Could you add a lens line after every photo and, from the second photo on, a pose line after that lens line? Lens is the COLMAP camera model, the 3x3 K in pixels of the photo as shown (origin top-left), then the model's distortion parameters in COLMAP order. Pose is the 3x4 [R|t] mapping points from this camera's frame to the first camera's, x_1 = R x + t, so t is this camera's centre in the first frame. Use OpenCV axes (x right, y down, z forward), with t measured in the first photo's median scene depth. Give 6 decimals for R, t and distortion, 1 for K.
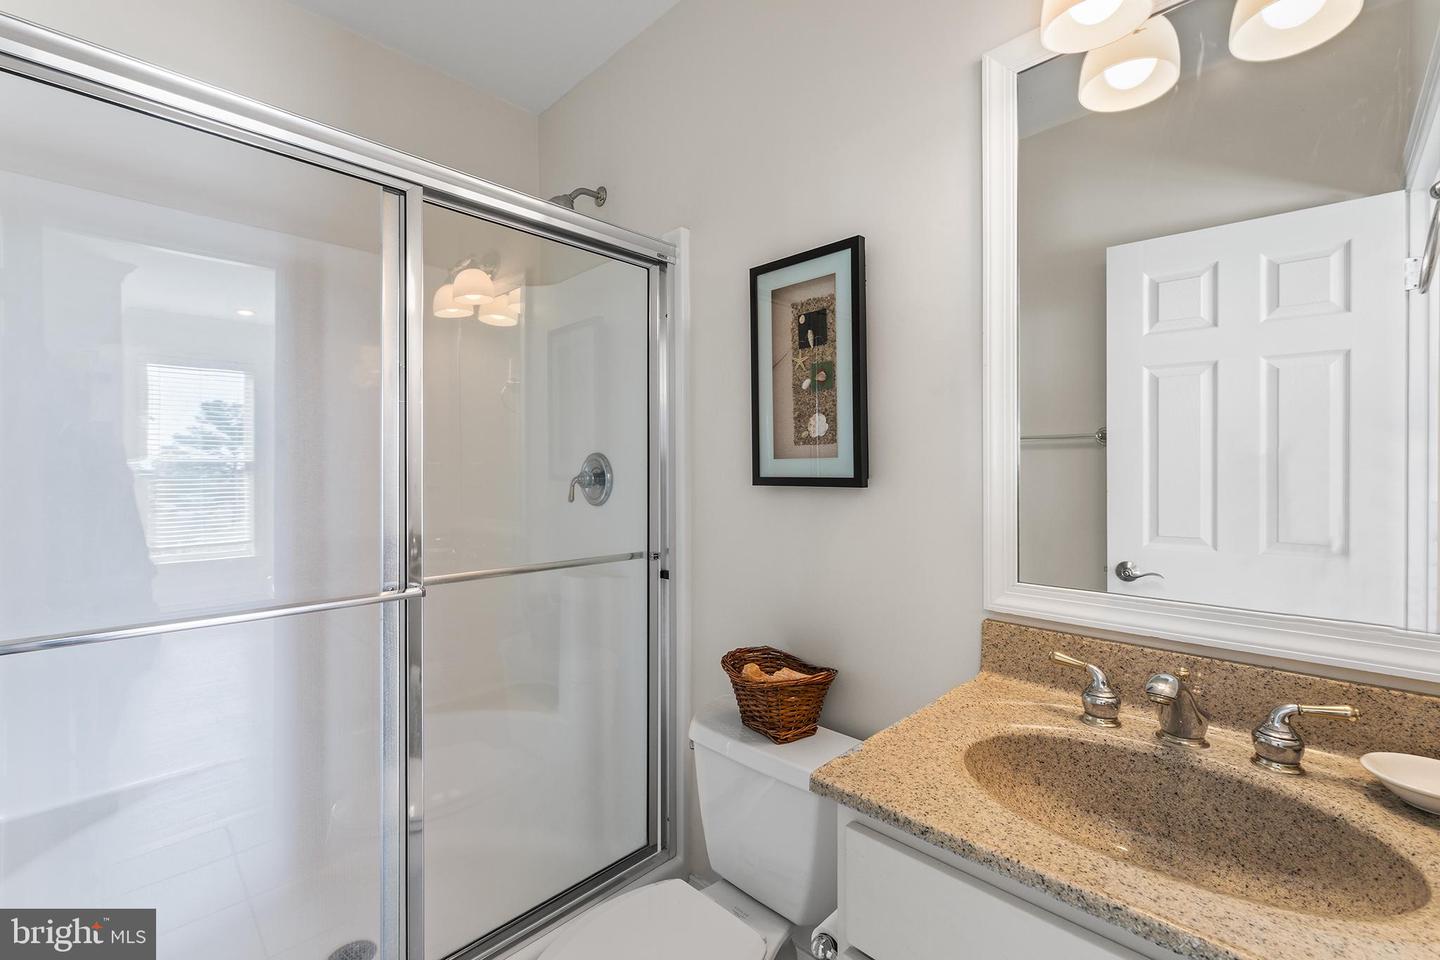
lens RADIAL K [[584.5, 0, 768.6], [0, 584.5, 471.5], [0, 0, 1]] dist [0.000208, -0.000795]
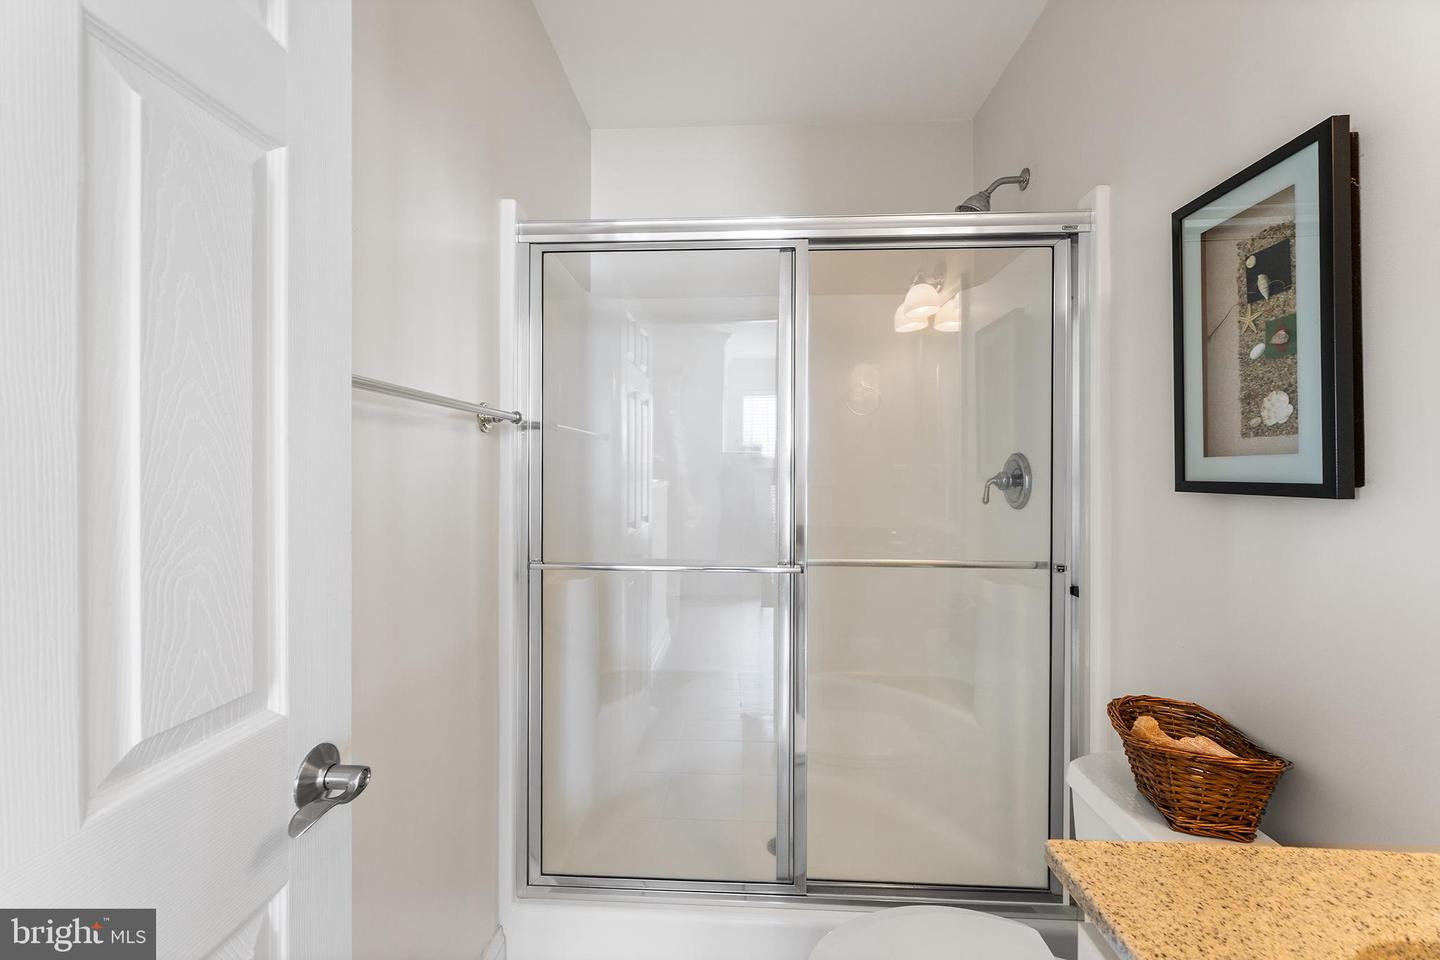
lens RADIAL K [[584.5, 0, 733.8], [0, 584.5, 470.3], [0, 0, 1]] dist [0.000208, -0.000795]
pose [[0.674018, 0.001809, -0.738713, 0.155815], [-0.004028, 0.999991, -0.001226, -0.000911], [0.738704, 0.003802, 0.674019, 0.047031]]
